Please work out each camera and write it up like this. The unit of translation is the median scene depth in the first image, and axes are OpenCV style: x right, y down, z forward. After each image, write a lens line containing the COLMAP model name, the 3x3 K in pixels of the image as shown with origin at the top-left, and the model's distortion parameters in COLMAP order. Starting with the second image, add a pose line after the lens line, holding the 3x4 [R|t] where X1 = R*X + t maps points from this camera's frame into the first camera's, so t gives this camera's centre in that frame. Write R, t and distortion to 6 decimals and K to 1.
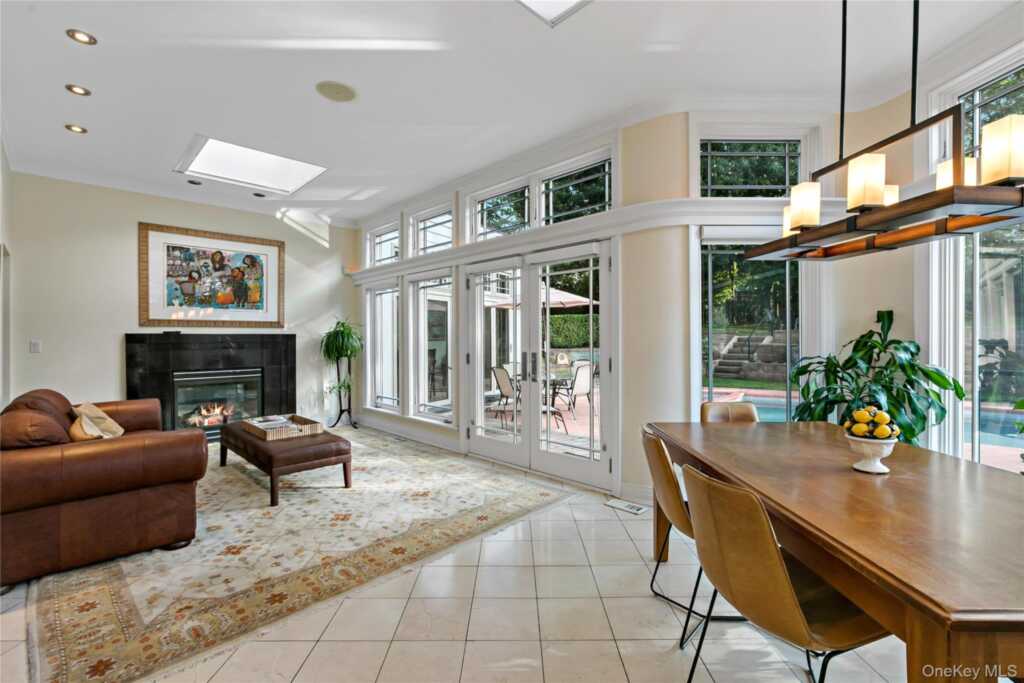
lens RADIAL K [[458.4, 0, 512.4], [0, 458.4, 340.5], [0, 0, 1]] dist [0.002753, -0.001678]
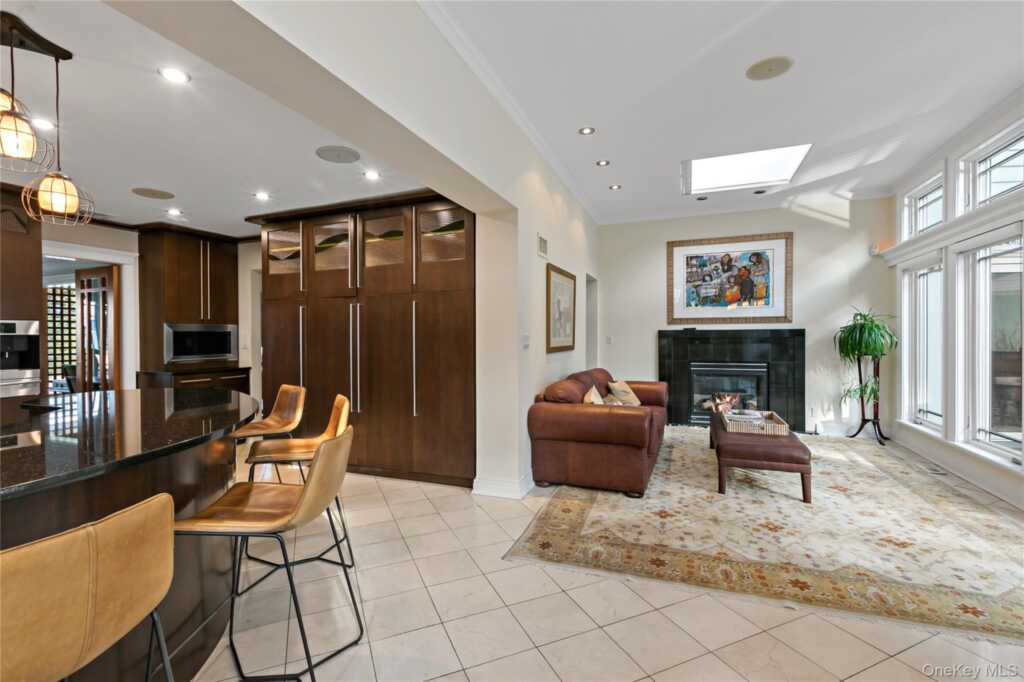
lens RADIAL K [[458.4, 0, 506.8], [0, 458.4, 339.2], [0, 0, 1]] dist [0.002753, -0.001678]
pose [[0.401834, 0.008831, -0.915670, 0.195508], [-0.000412, 0.999955, 0.009463, -0.002439], [0.915713, -0.003426, 0.401819, 0.102820]]
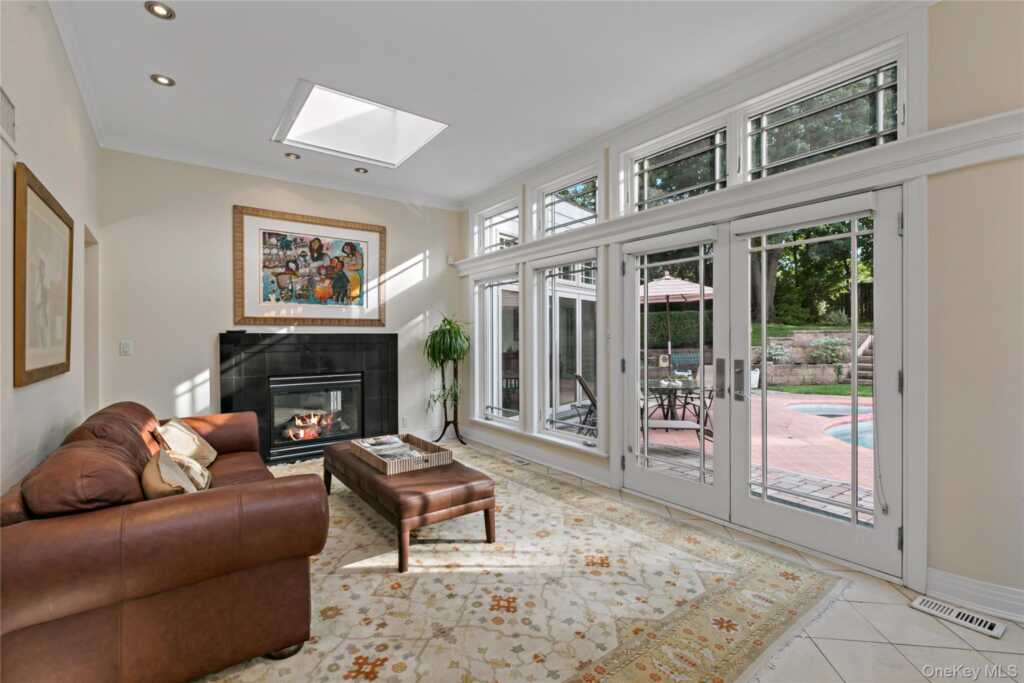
lens RADIAL K [[458.4, 0, 511.5], [0, 458.4, 339.6], [0, 0, 1]] dist [0.002753, -0.001678]
pose [[0.990499, 0.000787, -0.137519, -0.201885], [-0.000677, 0.999999, 0.000849, -0.004869], [0.137520, -0.000748, 0.990499, 0.247547]]
